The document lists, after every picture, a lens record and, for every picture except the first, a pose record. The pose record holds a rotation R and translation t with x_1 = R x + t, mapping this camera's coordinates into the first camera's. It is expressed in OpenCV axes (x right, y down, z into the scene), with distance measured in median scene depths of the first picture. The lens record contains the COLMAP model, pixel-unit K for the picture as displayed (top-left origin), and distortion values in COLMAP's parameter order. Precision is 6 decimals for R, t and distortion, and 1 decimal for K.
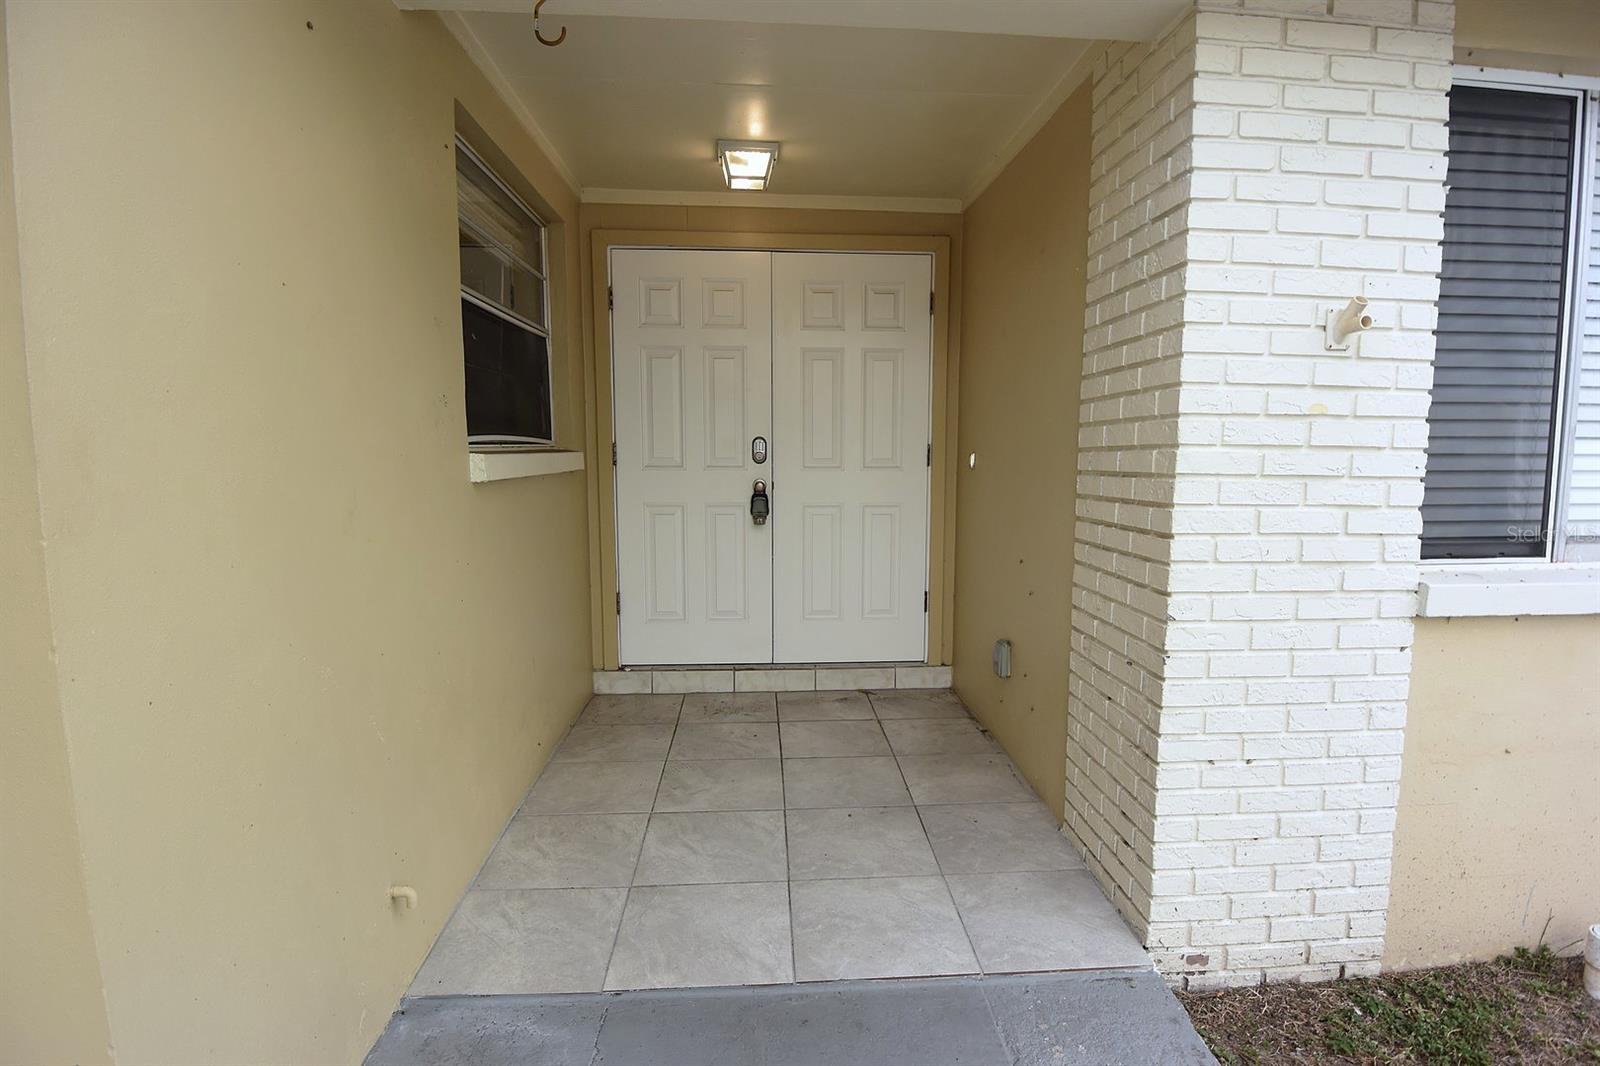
lens RADIAL K [[839.6, 0, 804.5], [0, 839.6, 543.4], [0, 0, 1]] dist [-0.008456, -0.021454]
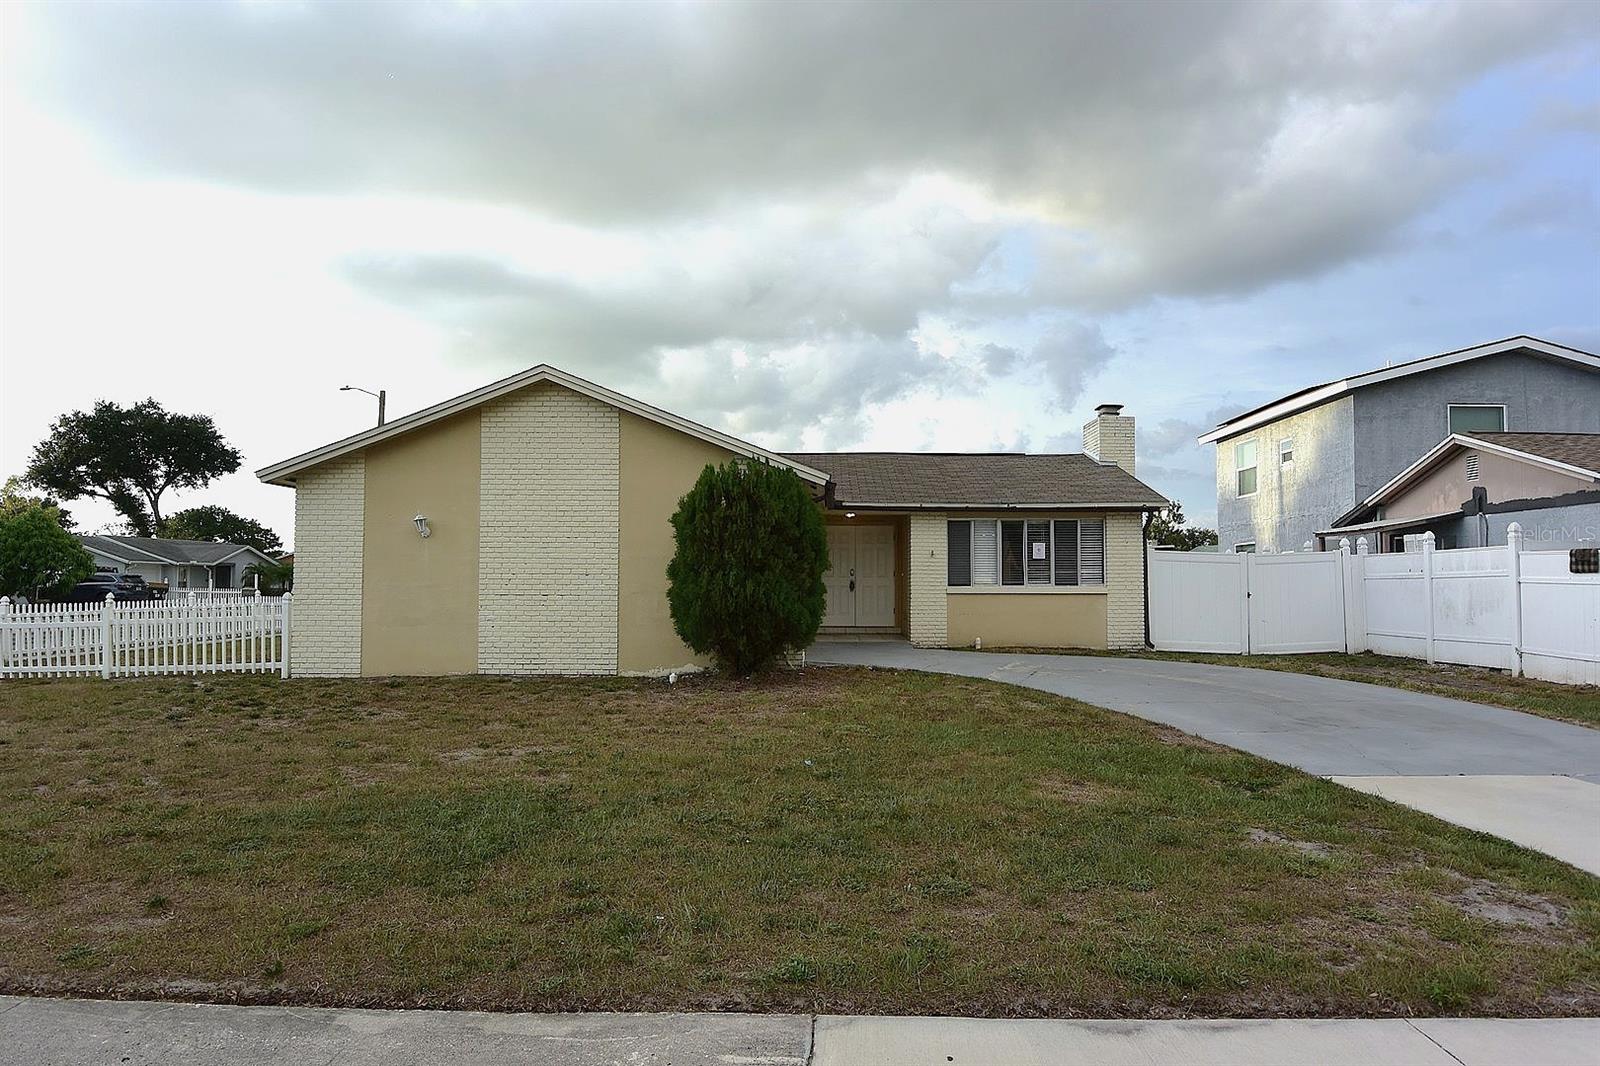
lens RADIAL K [[944.2, 0, 824.1], [0, 944.2, 545.0], [0, 0, 1]] dist [-0.014008, -0.015512]
pose [[0.998659, -0.003463, -0.051661, 0.092340], [-0.004593, 0.987903, -0.155006, 0.902837], [0.051573, 0.155035, 0.986562, -6.854010]]
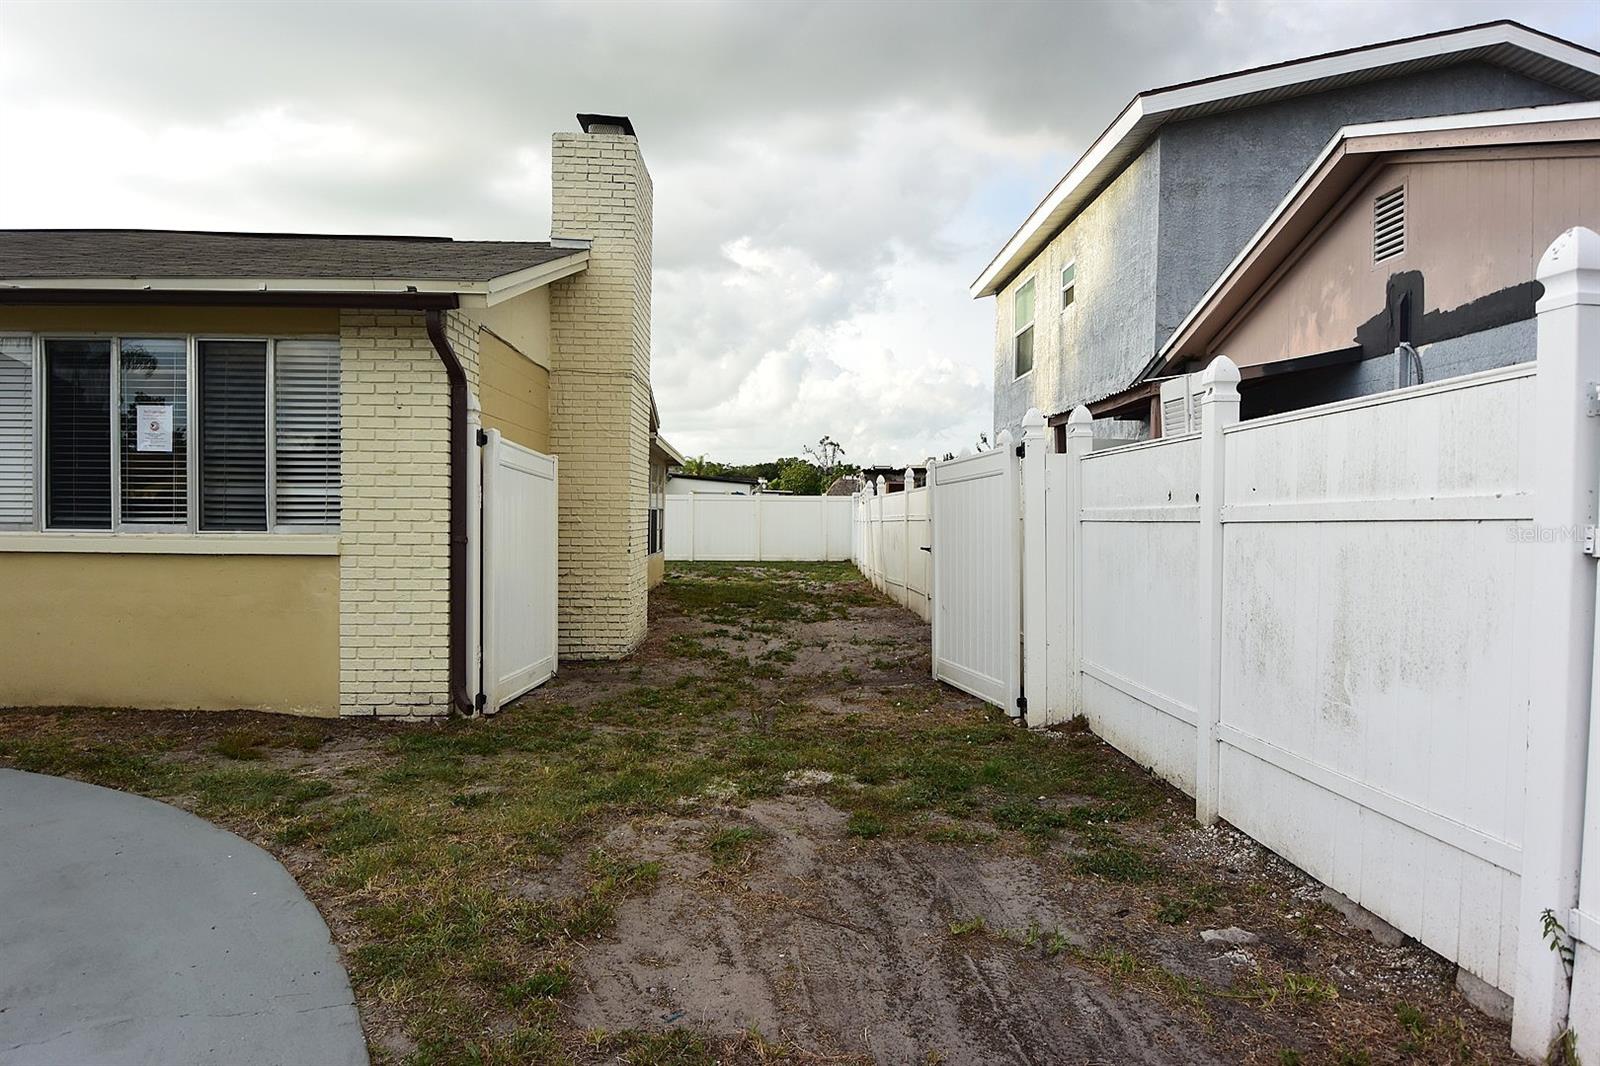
lens RADIAL K [[944.2, 0, 830.4], [0, 944.2, 544.9], [0, 0, 1]] dist [-0.014008, -0.015512]
pose [[0.999878, 0.009382, 0.012470, 3.394006], [-0.008271, 0.996233, -0.086326, 0.270774], [-0.013232, 0.086212, 0.996189, -1.670895]]
